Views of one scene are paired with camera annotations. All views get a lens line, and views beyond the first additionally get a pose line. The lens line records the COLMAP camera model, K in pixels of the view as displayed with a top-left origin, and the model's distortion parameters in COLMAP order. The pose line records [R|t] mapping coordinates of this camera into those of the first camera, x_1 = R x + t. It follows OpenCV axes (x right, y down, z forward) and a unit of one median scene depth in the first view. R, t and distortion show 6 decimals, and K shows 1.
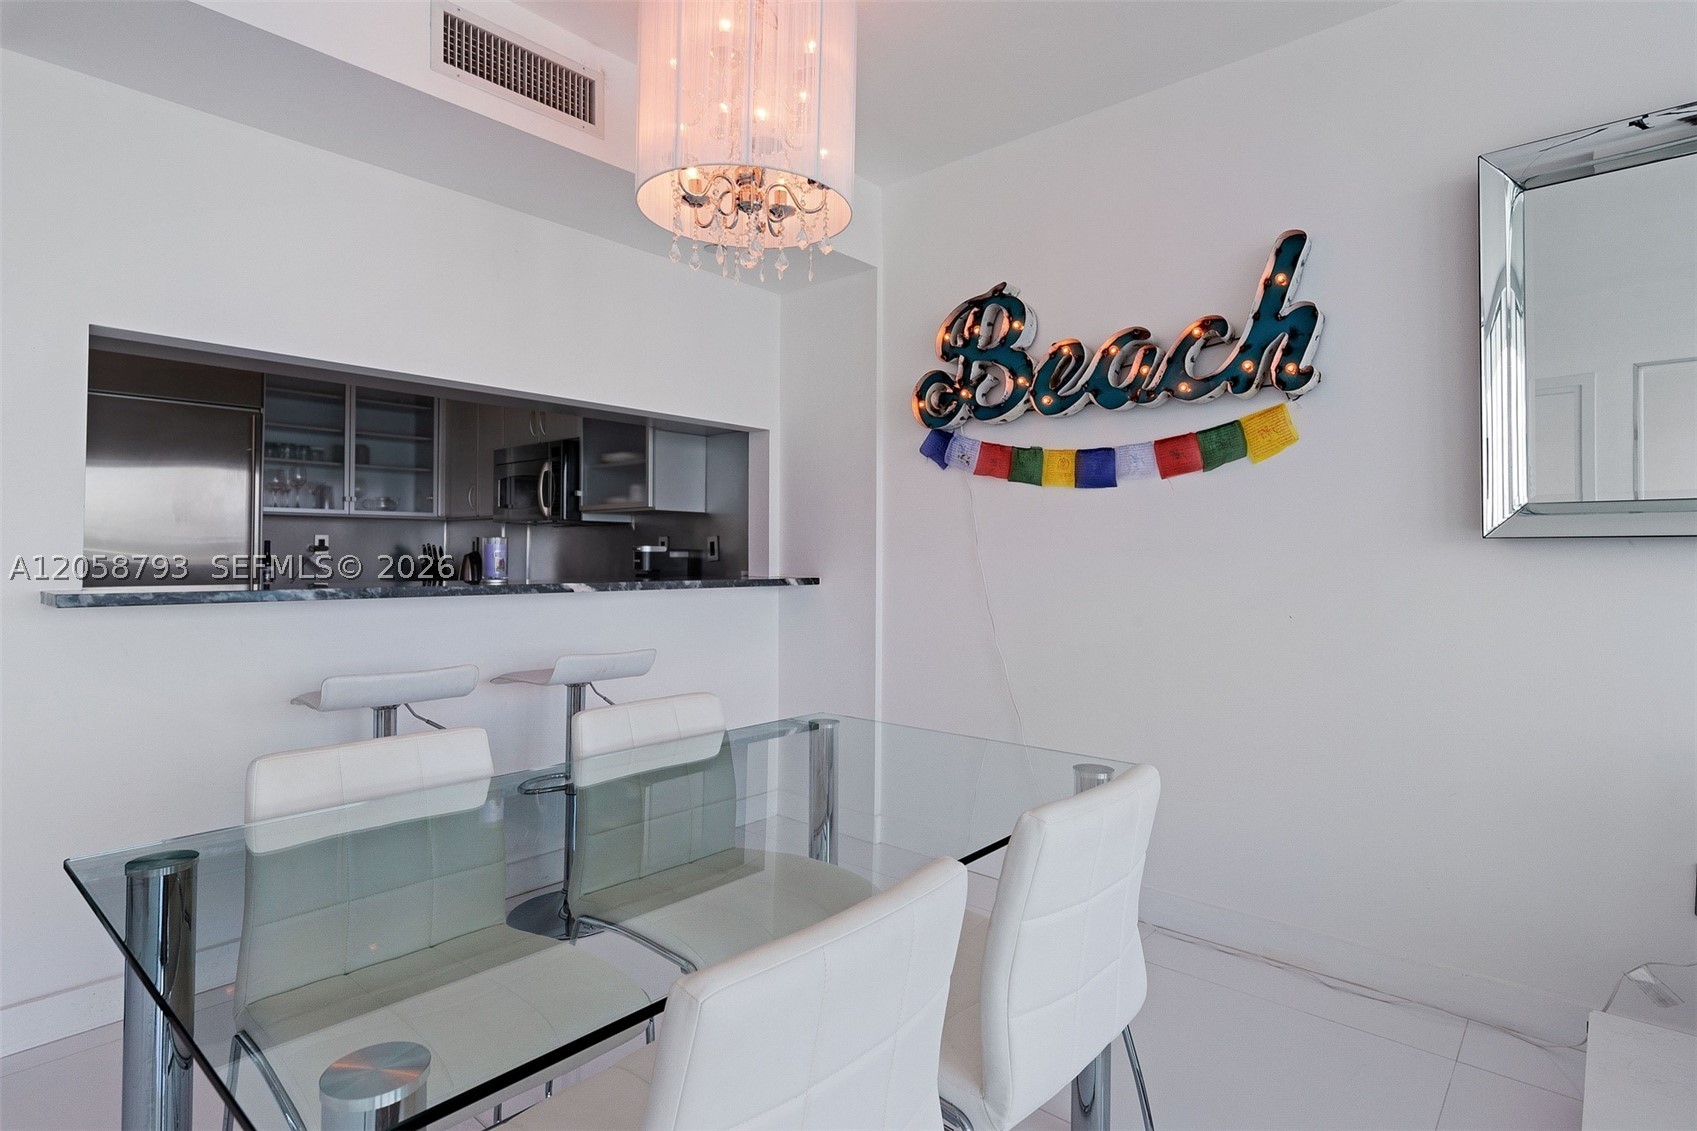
lens RADIAL K [[867.8, 0, 889.7], [0, 867.8, 550.6], [0, 0, 1]] dist [-0.020360, 0.001140]
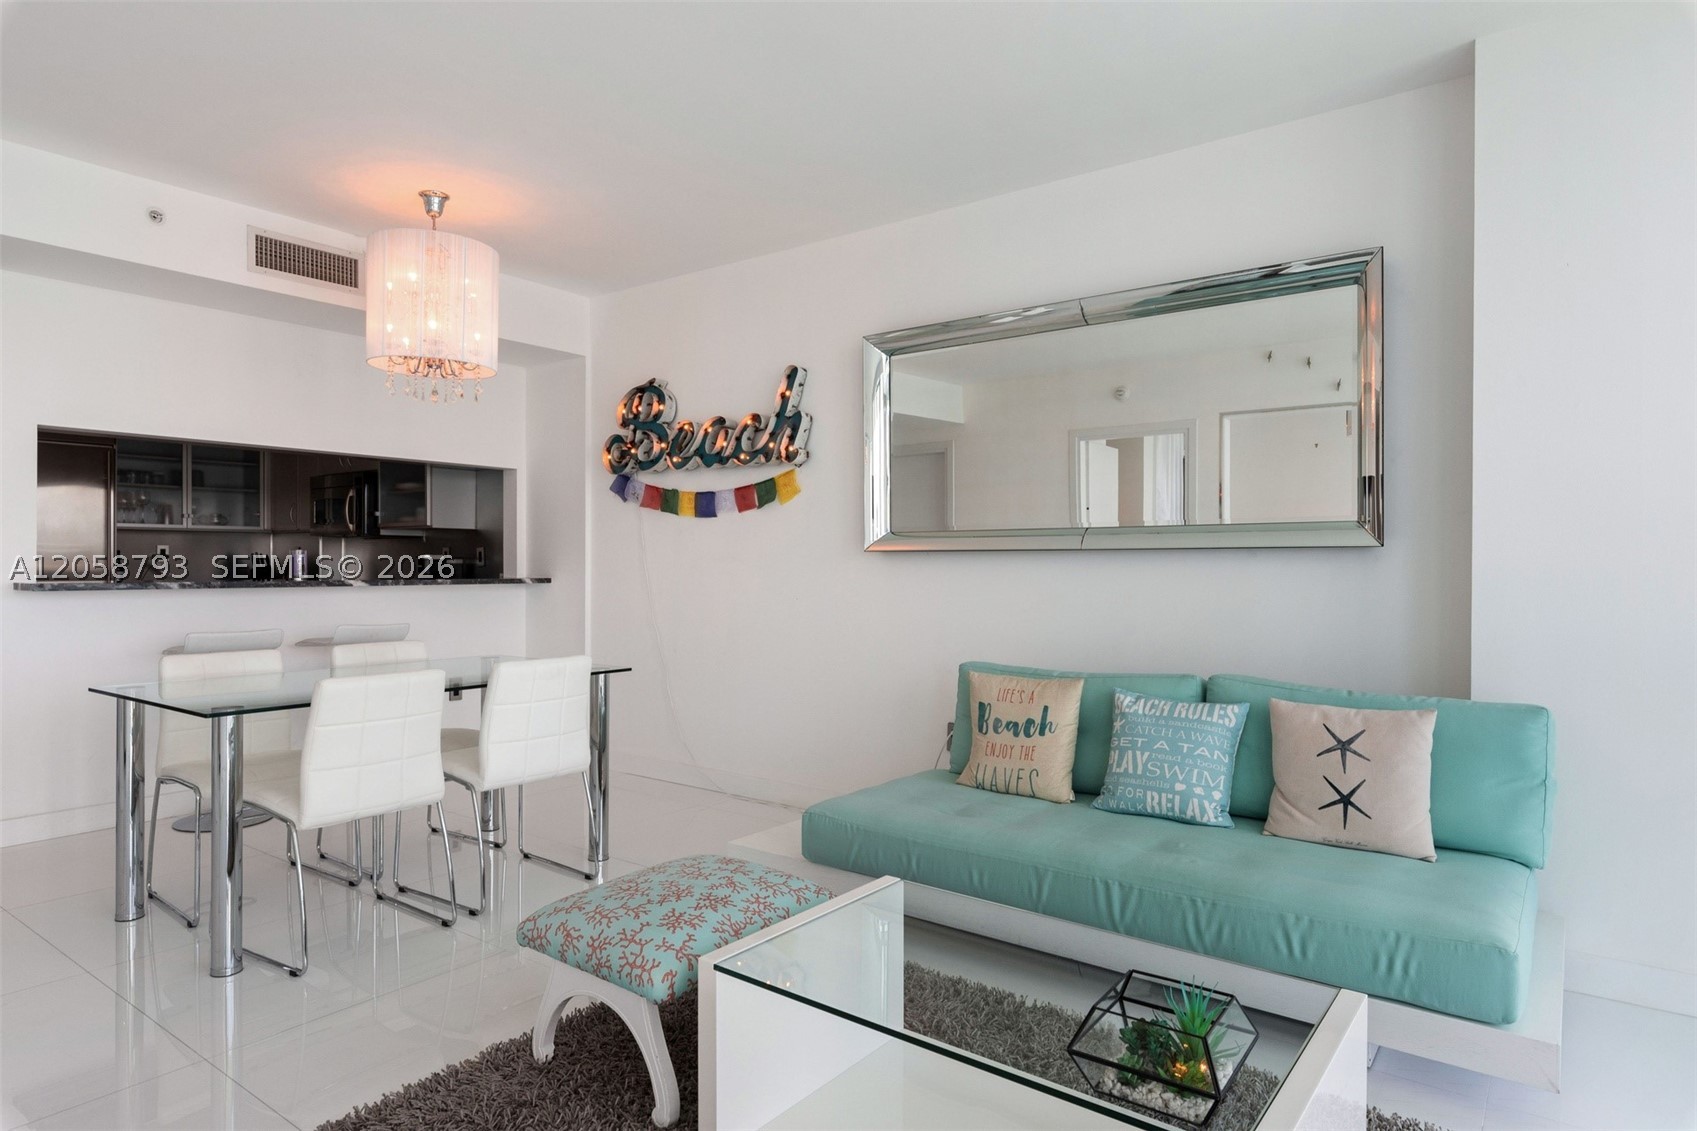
lens RADIAL K [[961.8, 0, 853.3], [0, 961.8, 570.4], [0, 0, 1]] dist [0.005299, -0.003590]
pose [[0.998287, -0.000474, 0.058513, 0.363920], [-0.000298, 0.999913, 0.013197, -0.001472], [-0.058514, -0.013192, 0.998199, -0.650062]]
